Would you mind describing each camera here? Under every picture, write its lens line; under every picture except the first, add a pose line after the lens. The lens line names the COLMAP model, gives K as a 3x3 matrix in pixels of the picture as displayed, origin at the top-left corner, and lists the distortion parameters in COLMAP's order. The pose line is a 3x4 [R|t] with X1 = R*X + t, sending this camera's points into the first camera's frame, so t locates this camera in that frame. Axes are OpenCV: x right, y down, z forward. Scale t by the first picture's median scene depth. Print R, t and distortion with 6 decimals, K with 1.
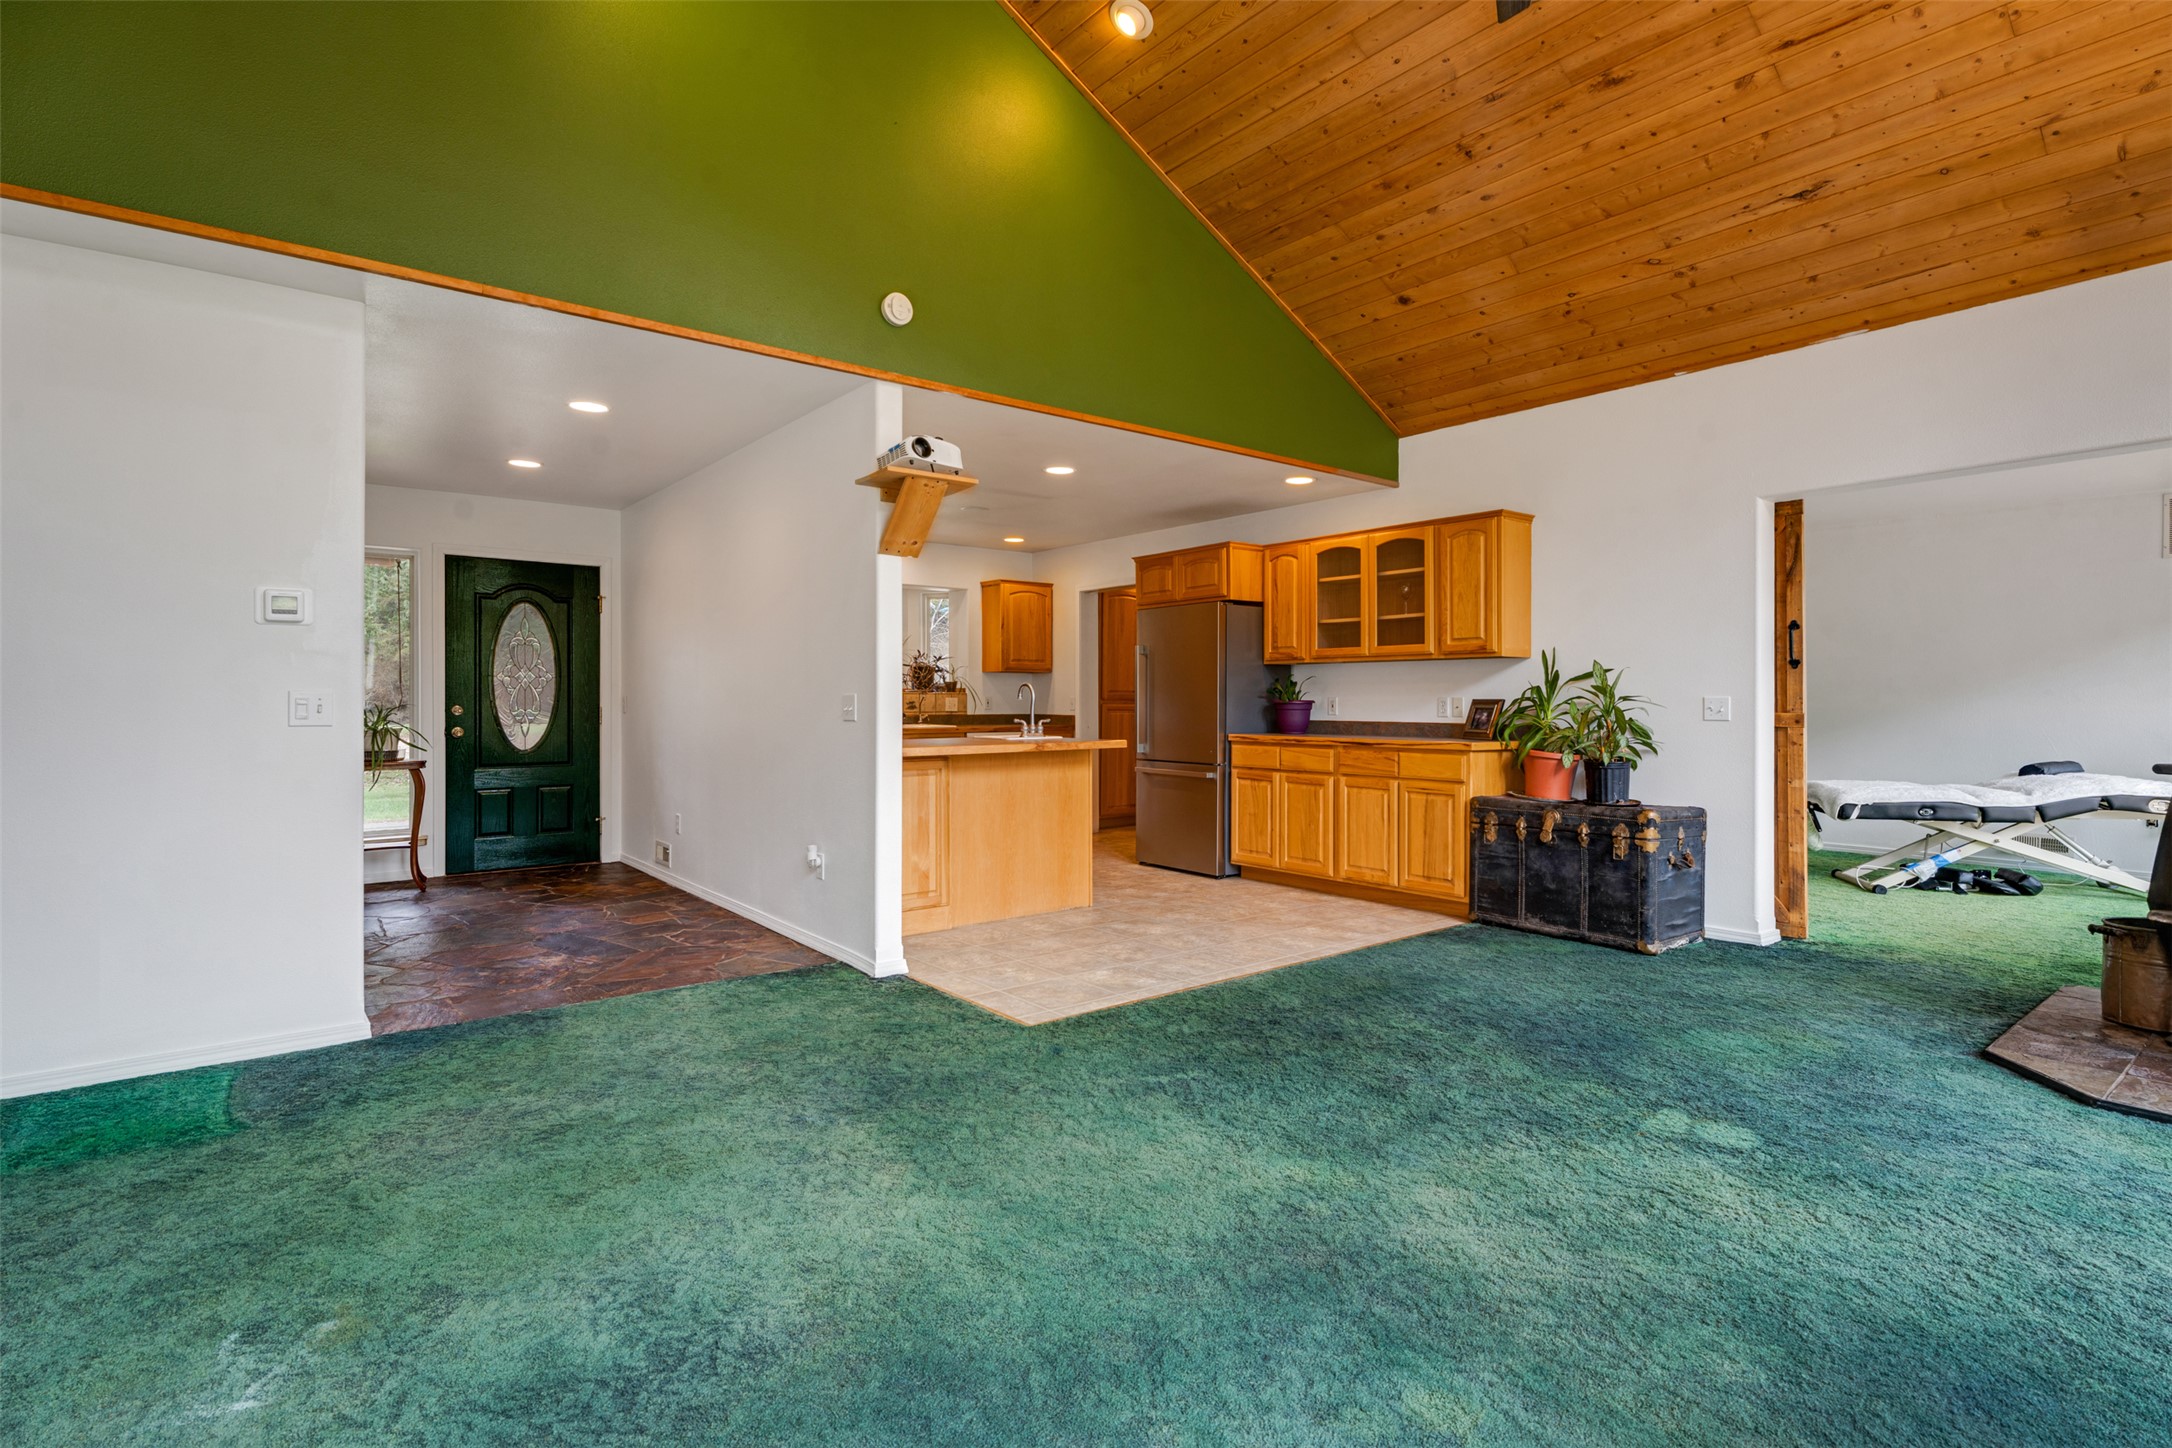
lens RADIAL K [[1054.1, 0, 1086.6], [0, 1054.1, 703.4], [0, 0, 1]] dist [-0.003475, -0.000947]
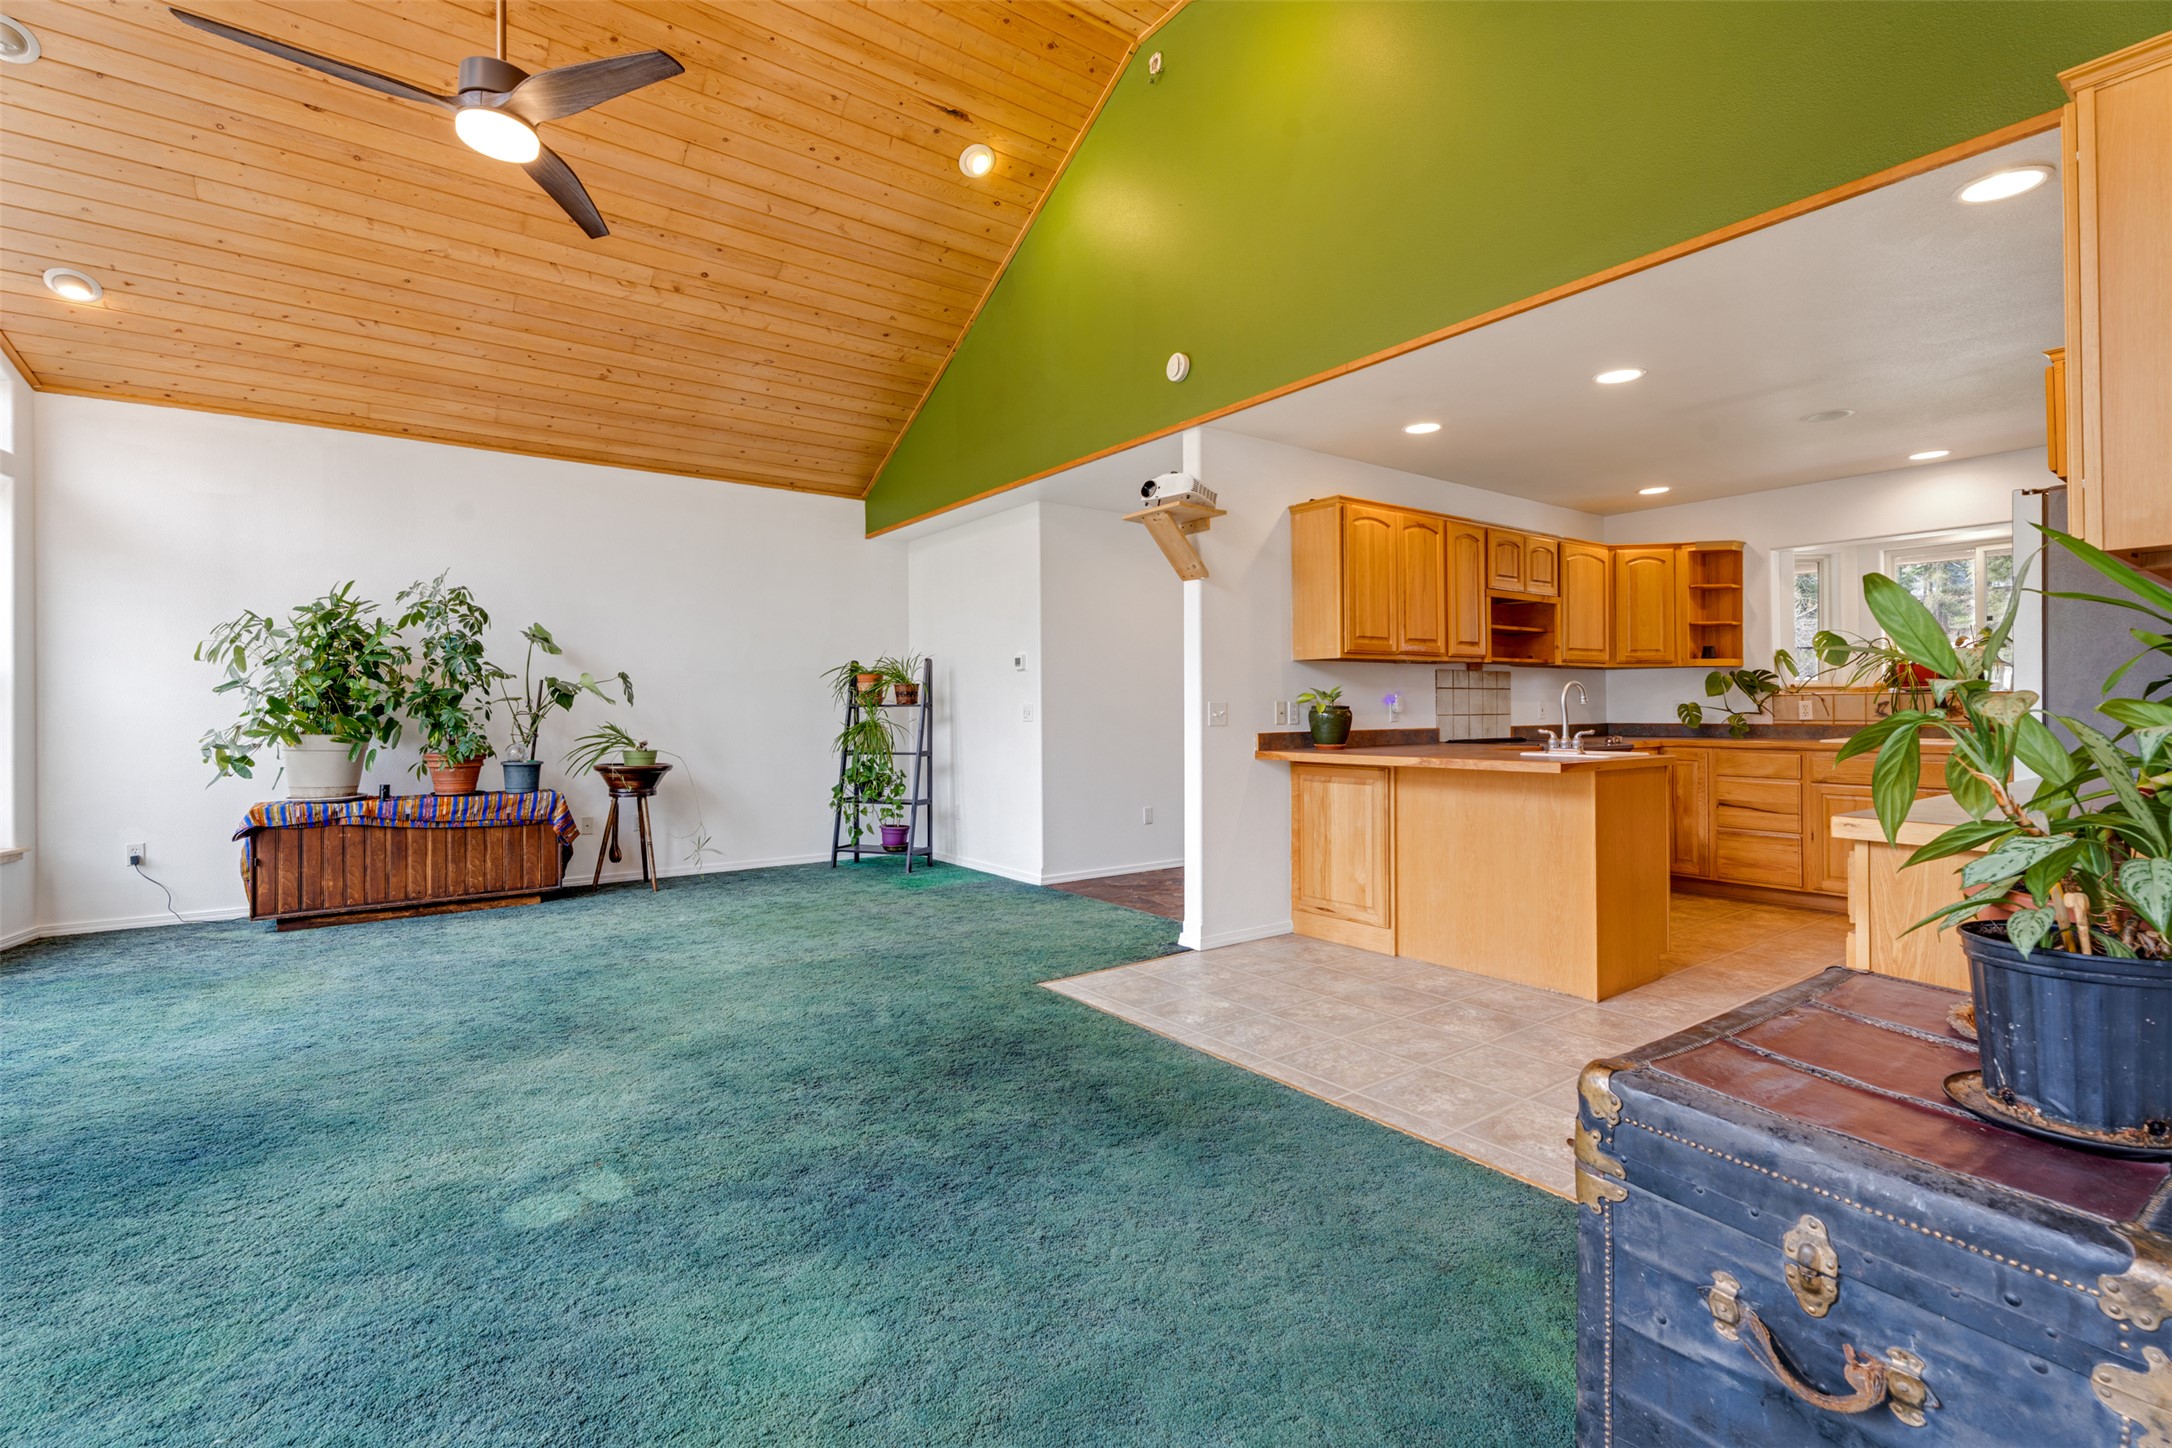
lens RADIAL K [[973.6, 0, 1091.0], [0, 973.6, 712.7], [0, 0, 1]] dist [0.002868, -0.001270]
pose [[-0.031740, 0.002918, -0.999492, 1.266831], [0.001556, 0.999995, 0.002870, -0.000635], [0.999495, -0.001464, -0.031745, 1.340975]]
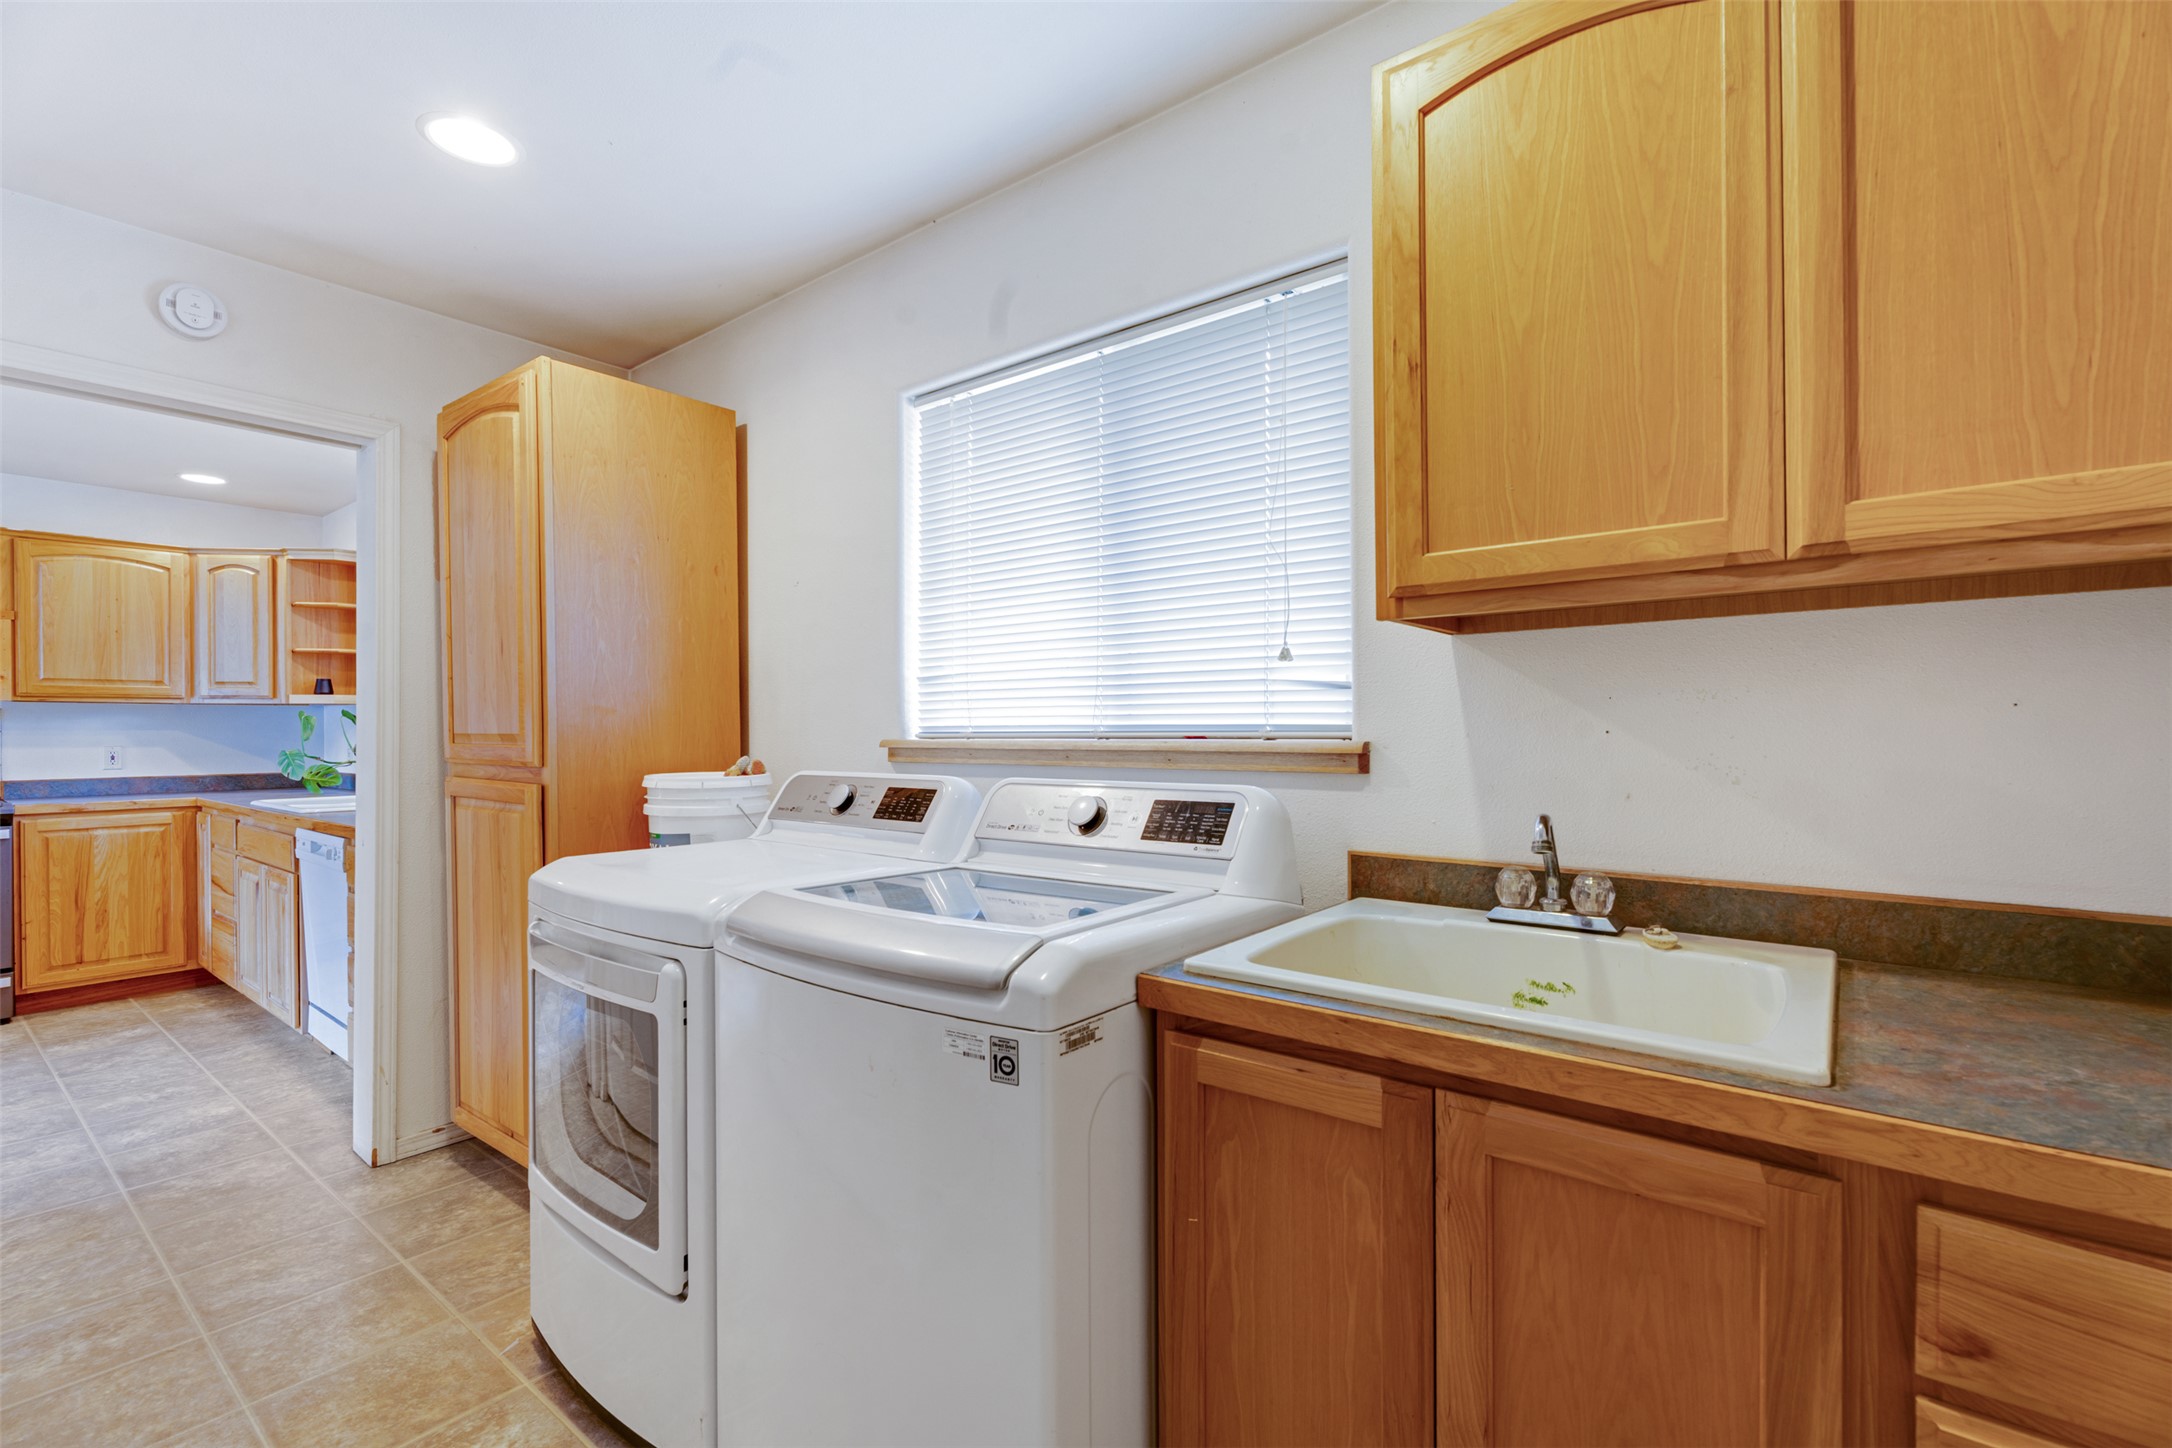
lens RADIAL K [[973.6, 0, 1085.6], [0, 973.6, 732.2], [0, 0, 1]] dist [0.002868, -0.001270]
pose [[0.231359, 0.003204, -0.972863, 1.086486], [-0.002505, 0.999993, 0.002697, -0.050399], [0.972865, 0.001813, 0.231365, 3.454694]]
